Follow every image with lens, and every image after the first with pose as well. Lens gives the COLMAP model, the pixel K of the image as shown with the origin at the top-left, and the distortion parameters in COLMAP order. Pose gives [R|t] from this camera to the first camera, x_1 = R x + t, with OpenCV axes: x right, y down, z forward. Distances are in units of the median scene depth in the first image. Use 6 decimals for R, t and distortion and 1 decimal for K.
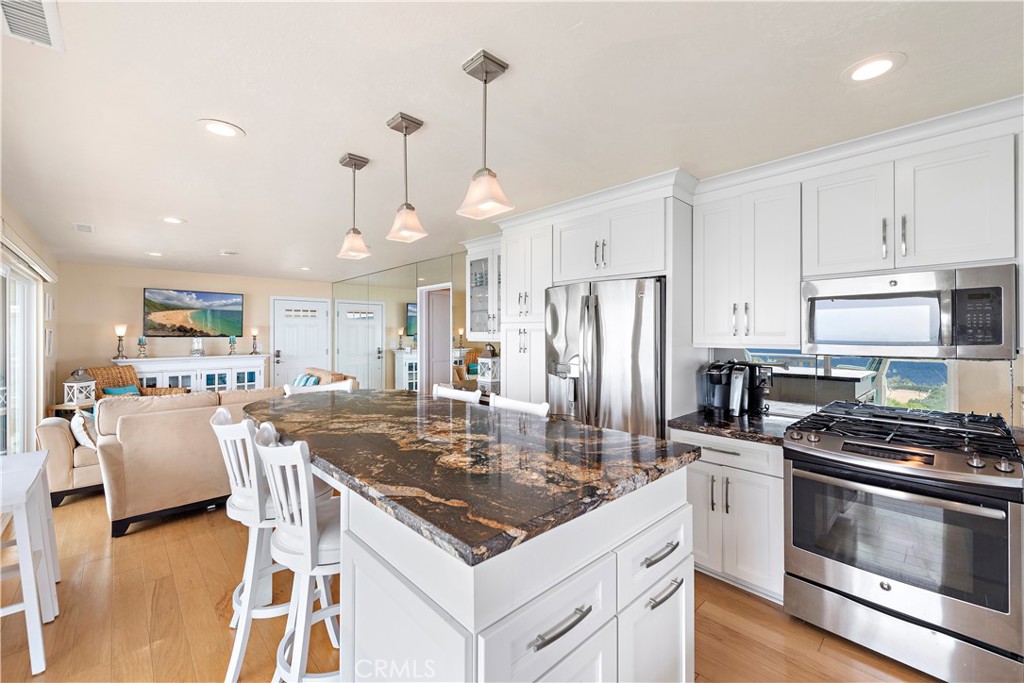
lens RADIAL K [[420.8, 0, 514.3], [0, 420.8, 335.2], [0, 0, 1]] dist [0.000880, 0.000591]
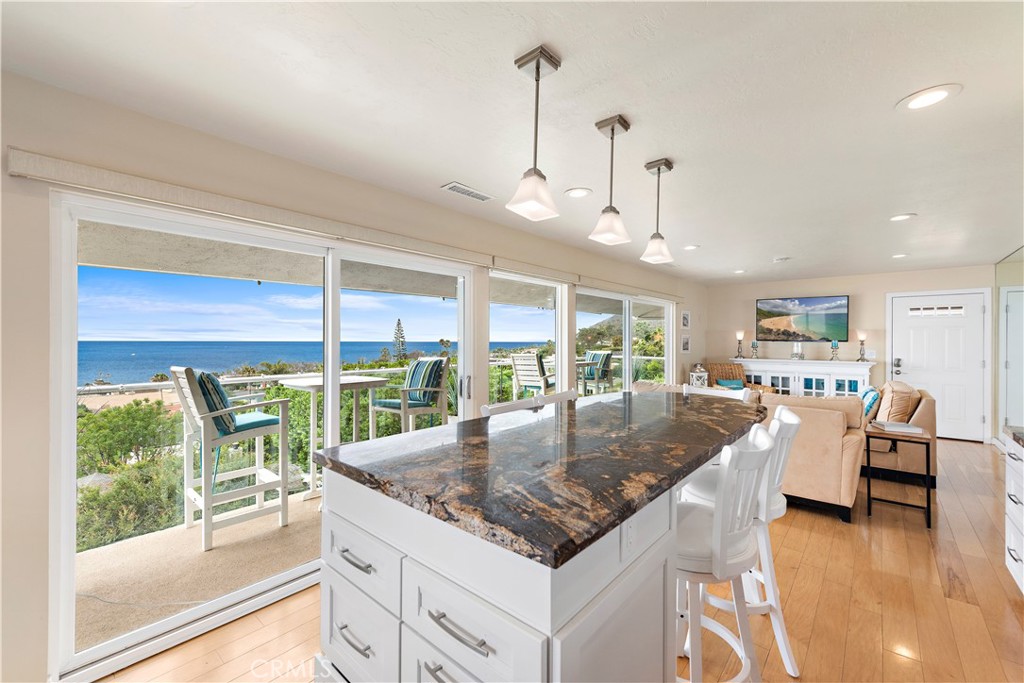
lens RADIAL K [[420.8, 0, 514.3], [0, 420.8, 335.2], [0, 0, 1]] dist [0.000880, 0.000591]
pose [[0.100632, -0.004461, -0.994914, 0.214373], [-0.007392, 0.999959, -0.005232, 0.000066], [0.994896, 0.007881, 0.100595, 0.198631]]
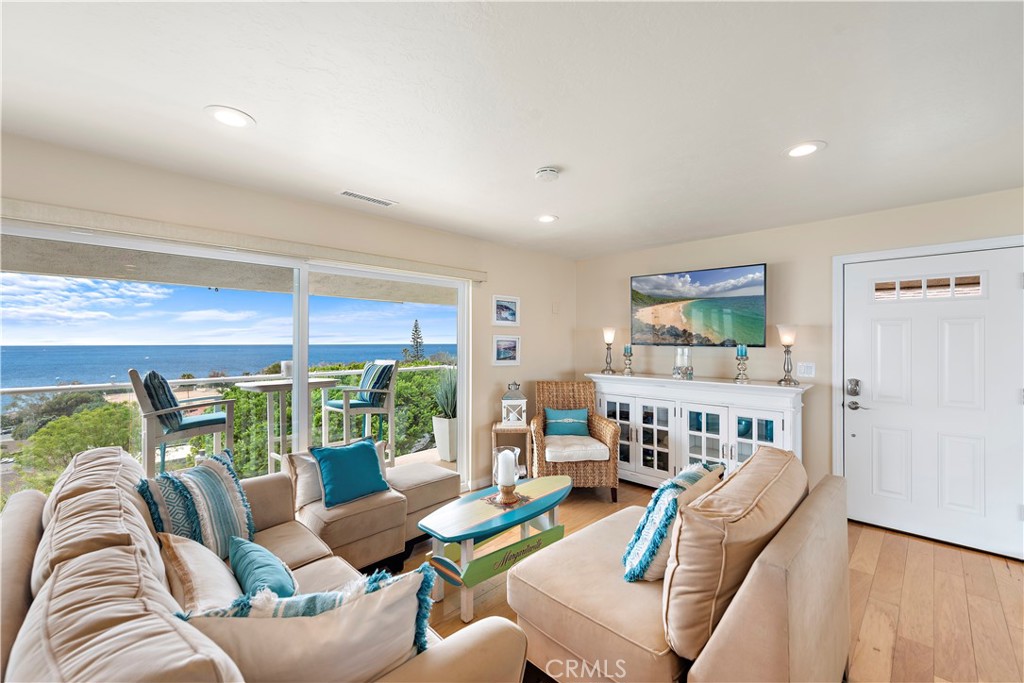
lens RADIAL K [[420.8, 0, 514.3], [0, 420.8, 335.2], [0, 0, 1]] dist [0.000880, 0.000591]
pose [[0.032585, -0.006374, -0.999449, -0.162325], [-0.006829, 0.999955, -0.006600, -0.005272], [0.999446, 0.007040, 0.032540, 0.742842]]
